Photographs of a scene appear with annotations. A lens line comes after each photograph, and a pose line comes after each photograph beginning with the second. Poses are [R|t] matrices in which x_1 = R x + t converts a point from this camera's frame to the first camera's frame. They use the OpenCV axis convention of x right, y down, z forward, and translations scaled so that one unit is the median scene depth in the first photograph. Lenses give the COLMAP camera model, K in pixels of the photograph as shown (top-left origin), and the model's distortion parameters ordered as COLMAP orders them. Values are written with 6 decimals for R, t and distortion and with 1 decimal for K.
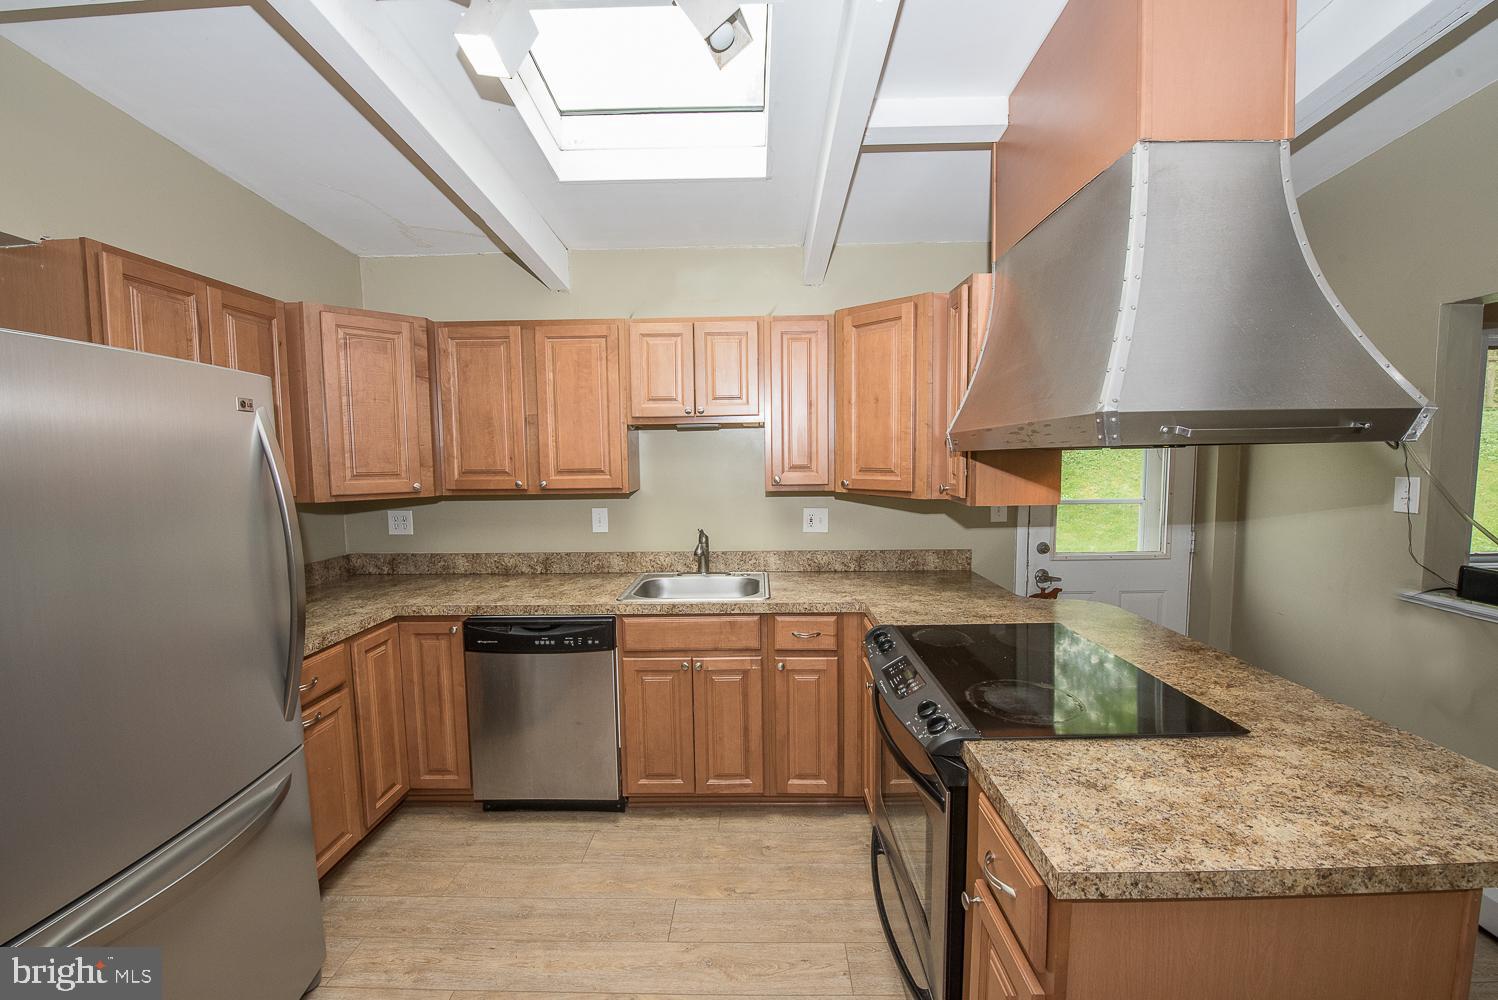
lens RADIAL K [[606.6, 0, 749.0], [0, 606.6, 500.0], [0, 0, 1]] dist [0.000668, -0.005860]
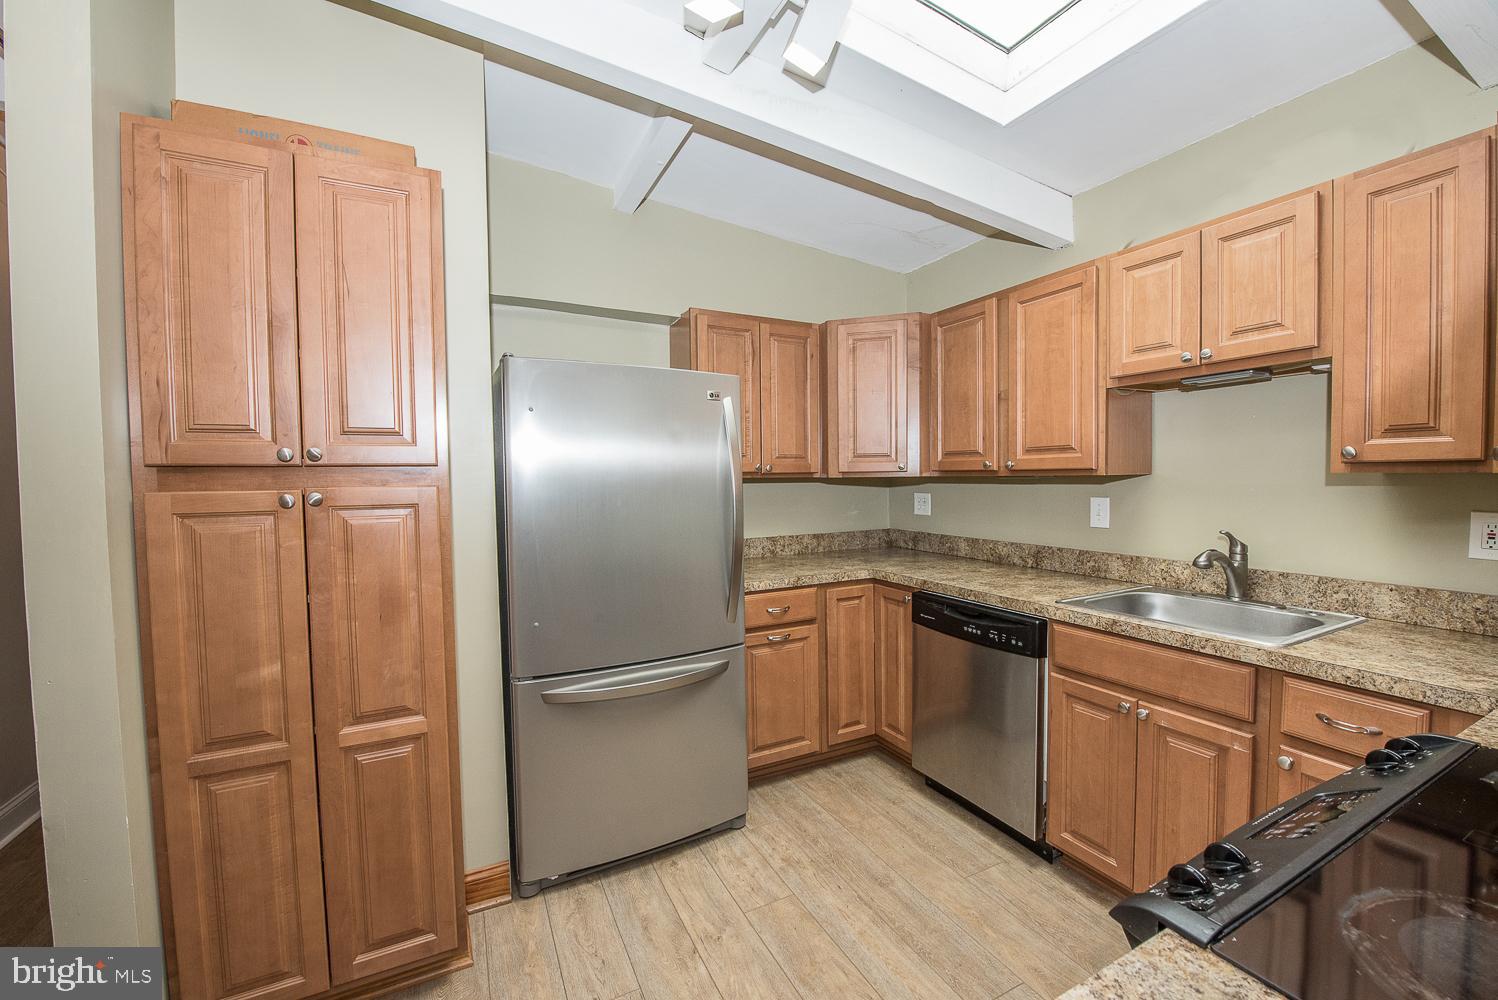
lens RADIAL K [[606.6, 0, 749.0], [0, 606.6, 500.0], [0, 0, 1]] dist [0.000668, -0.005860]
pose [[0.464347, 0.039669, -0.884765, 0.315896], [-0.060309, 0.998094, 0.013098, 0.042500], [0.883598, 0.047277, 0.465854, 0.248945]]
